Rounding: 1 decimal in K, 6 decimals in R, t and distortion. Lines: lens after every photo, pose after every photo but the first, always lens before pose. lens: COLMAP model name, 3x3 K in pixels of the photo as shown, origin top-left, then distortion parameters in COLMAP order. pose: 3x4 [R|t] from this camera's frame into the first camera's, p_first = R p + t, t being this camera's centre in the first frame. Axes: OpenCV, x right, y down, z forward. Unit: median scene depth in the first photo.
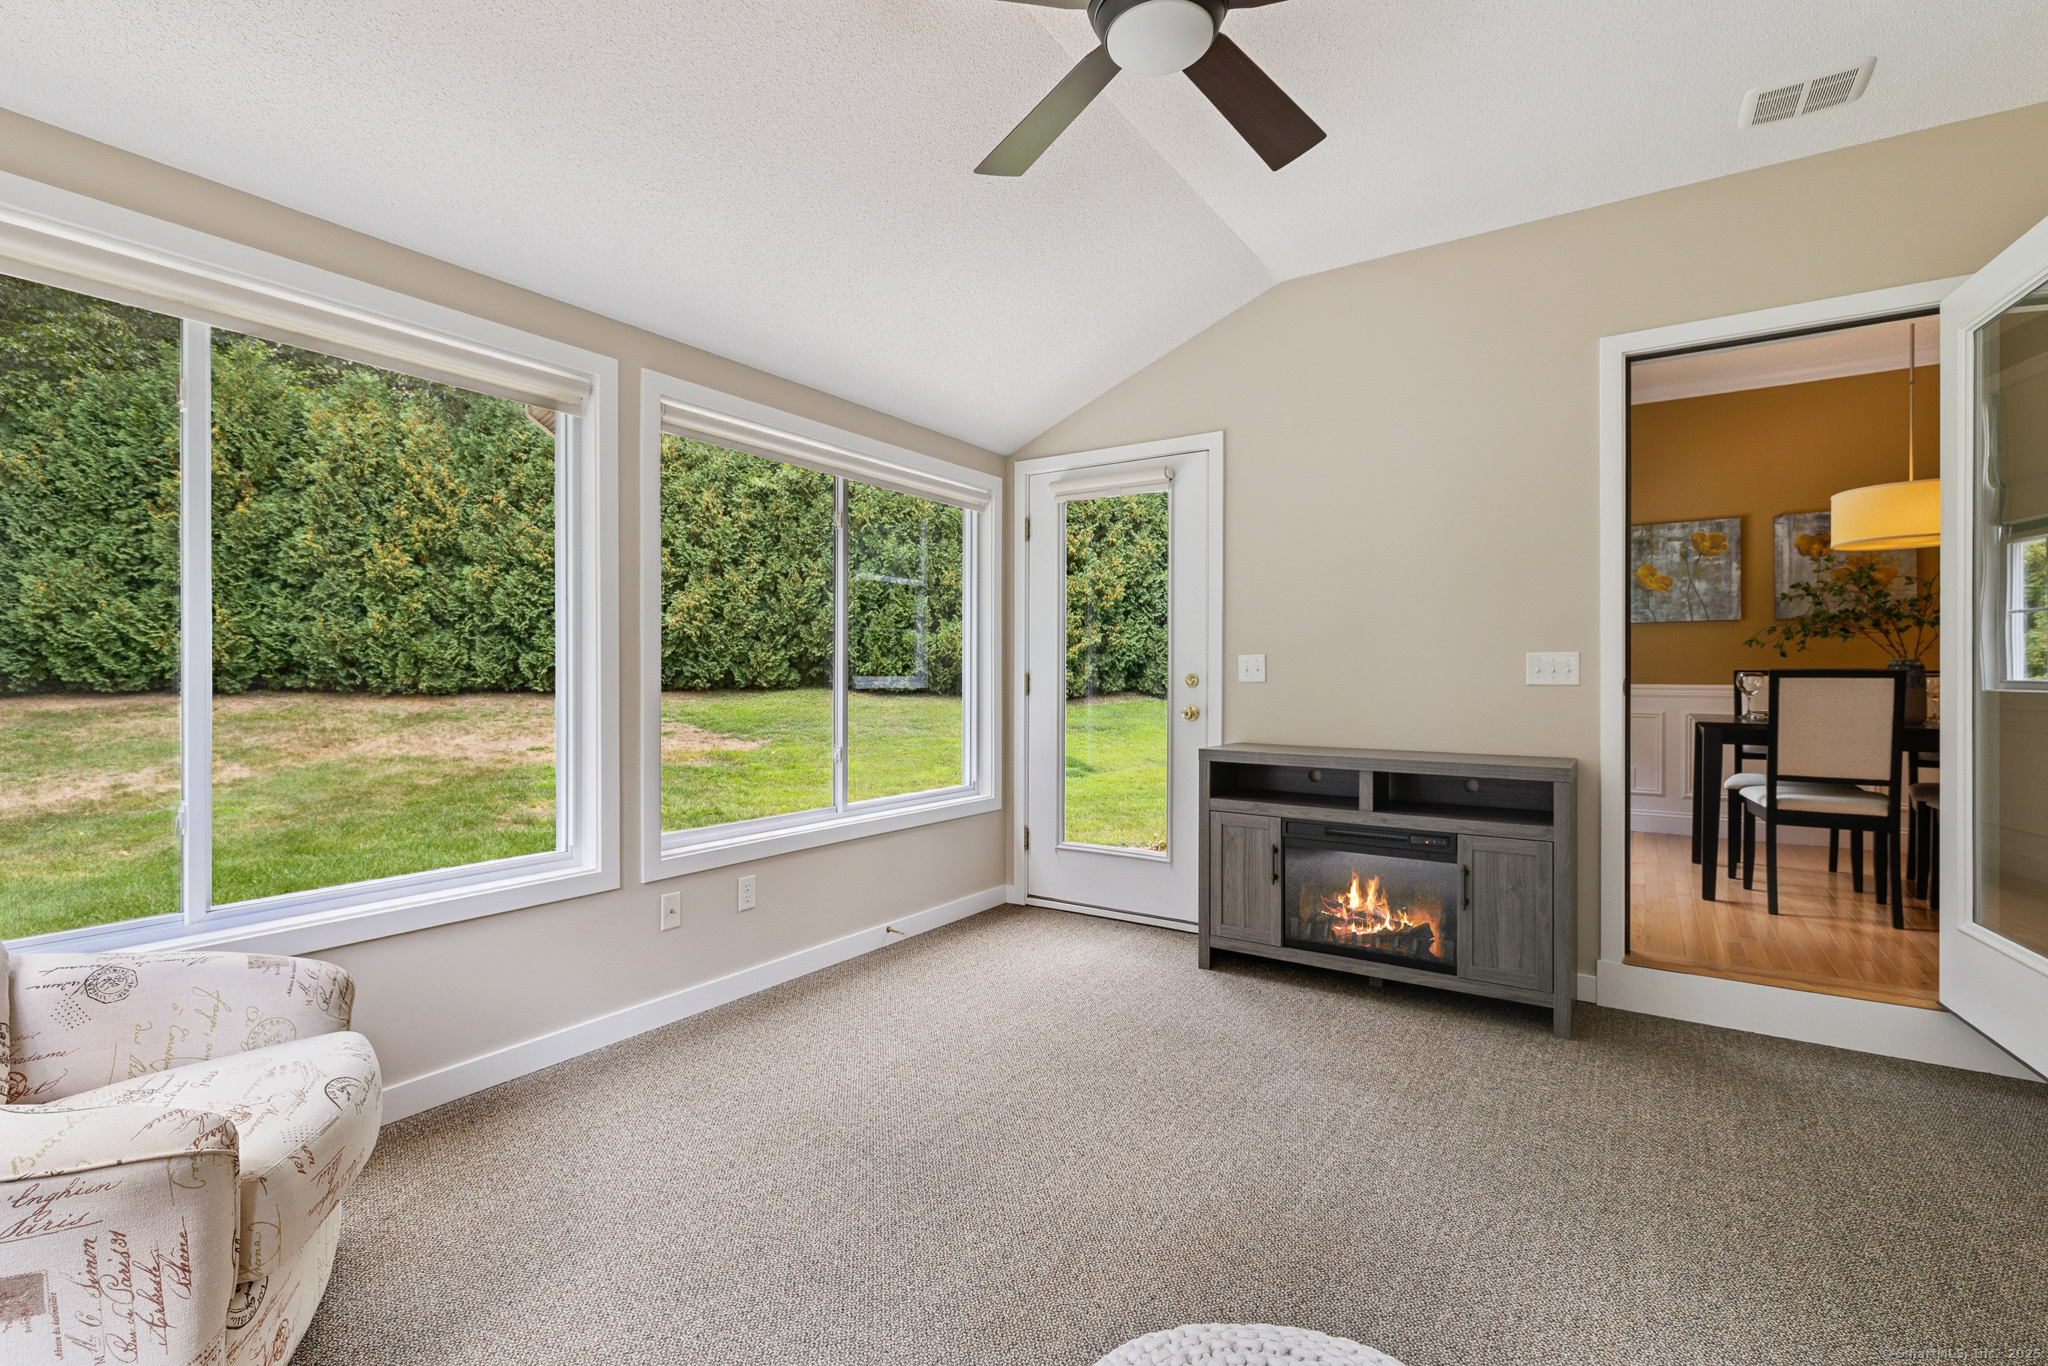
lens RADIAL K [[893.5, 0, 1070.7], [0, 893.5, 672.8], [0, 0, 1]] dist [0.009320, -0.001414]
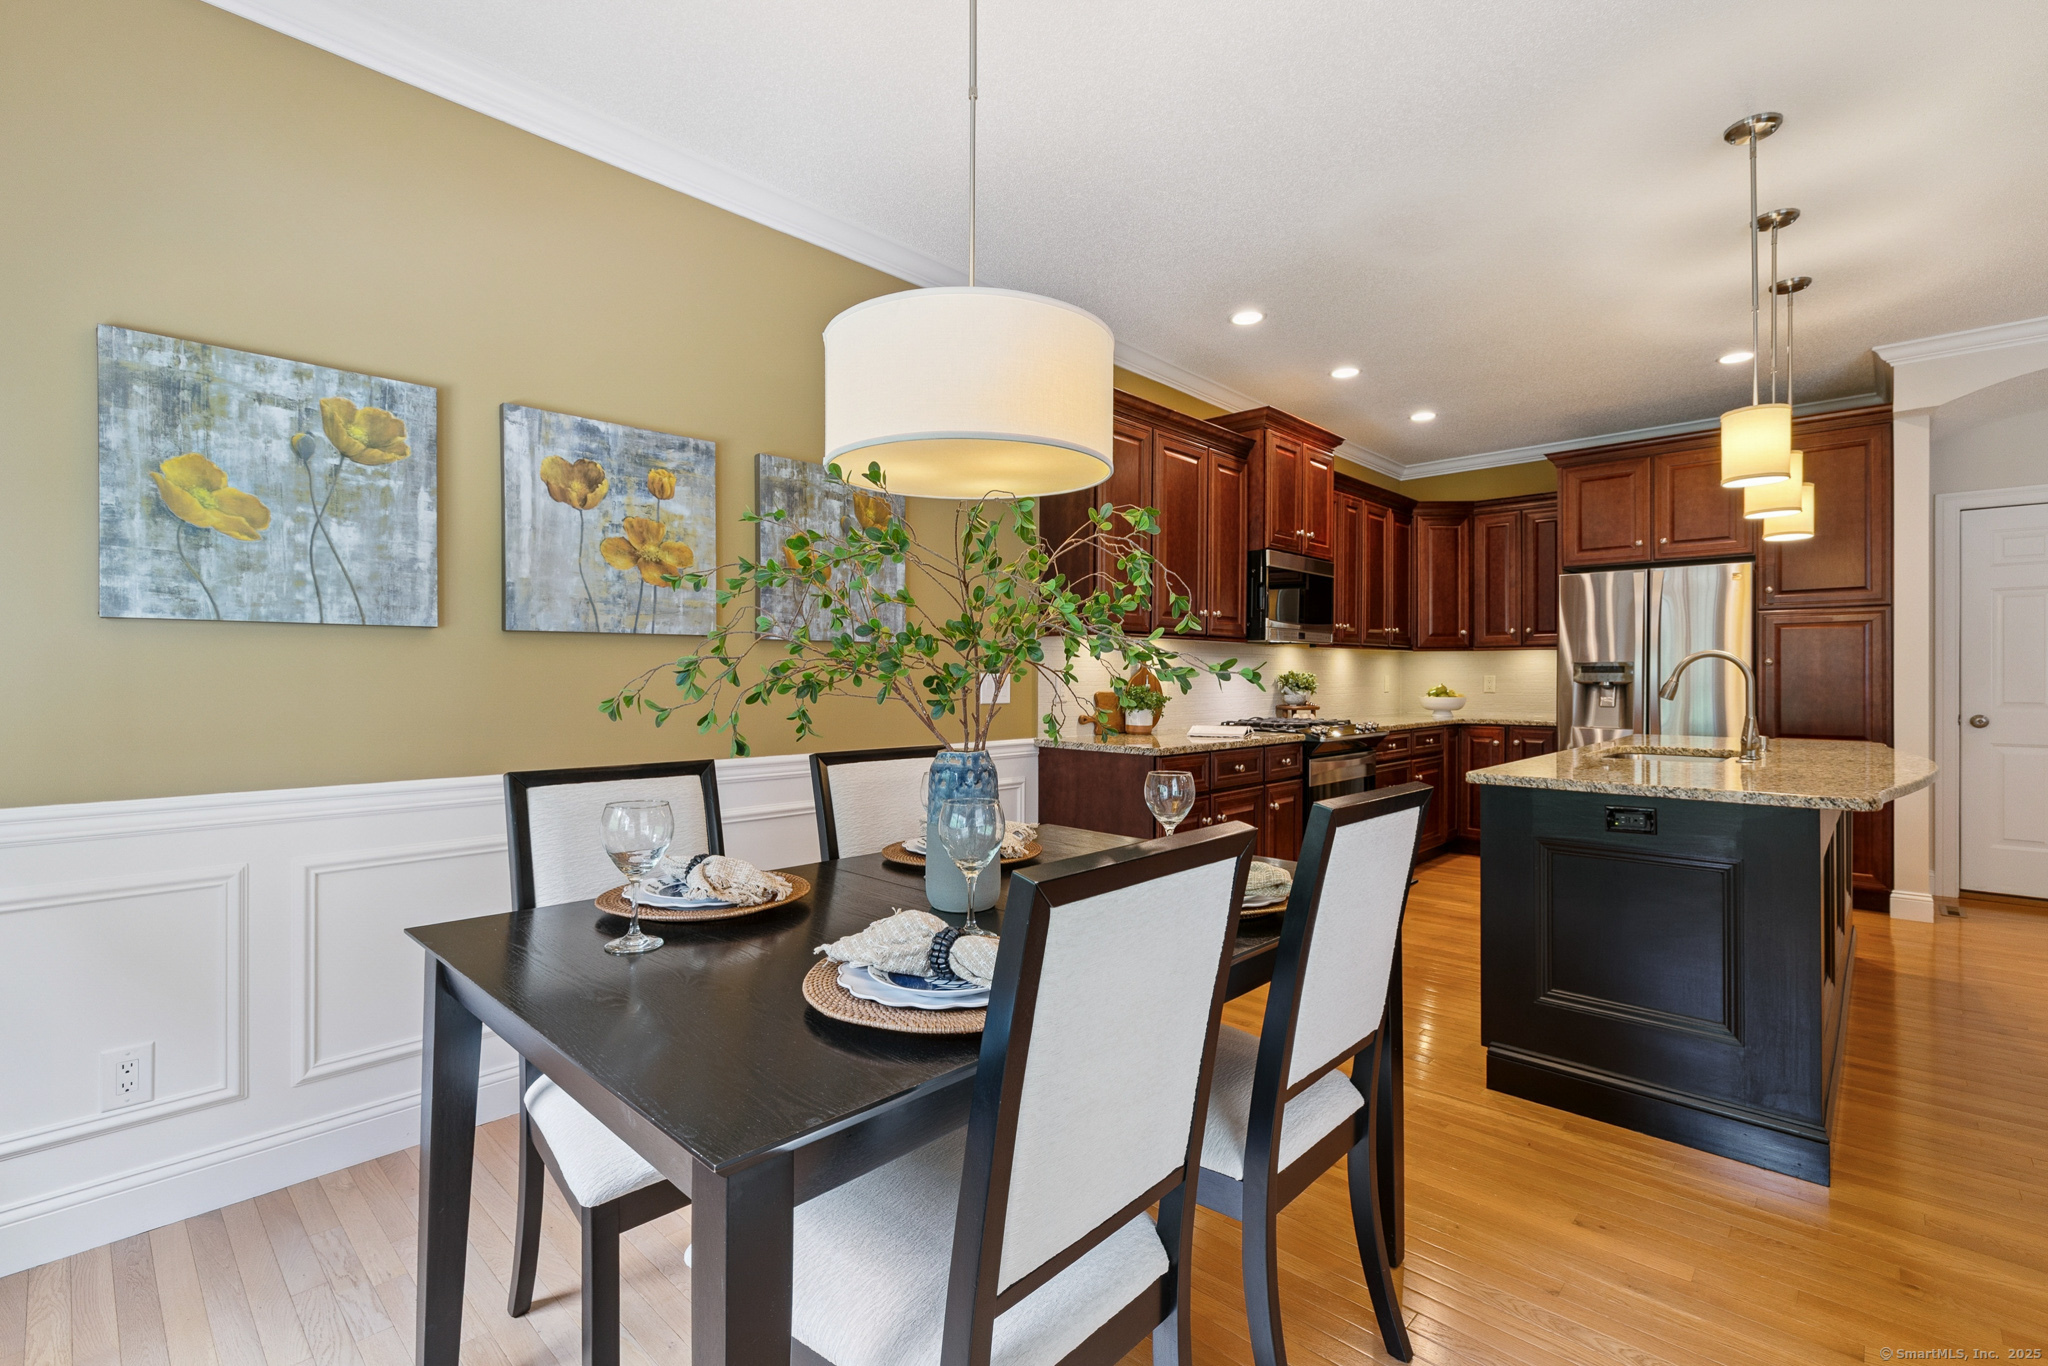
lens RADIAL K [[893.5, 0, 999.1], [0, 893.5, 672.7], [0, 0, 1]] dist [0.009320, -0.001414]
pose [[0.206782, -0.002296, 0.978384, 0.376979], [0.001611, 0.999997, 0.002006, -0.036909], [-0.978386, 0.001162, 0.206785, 0.640910]]
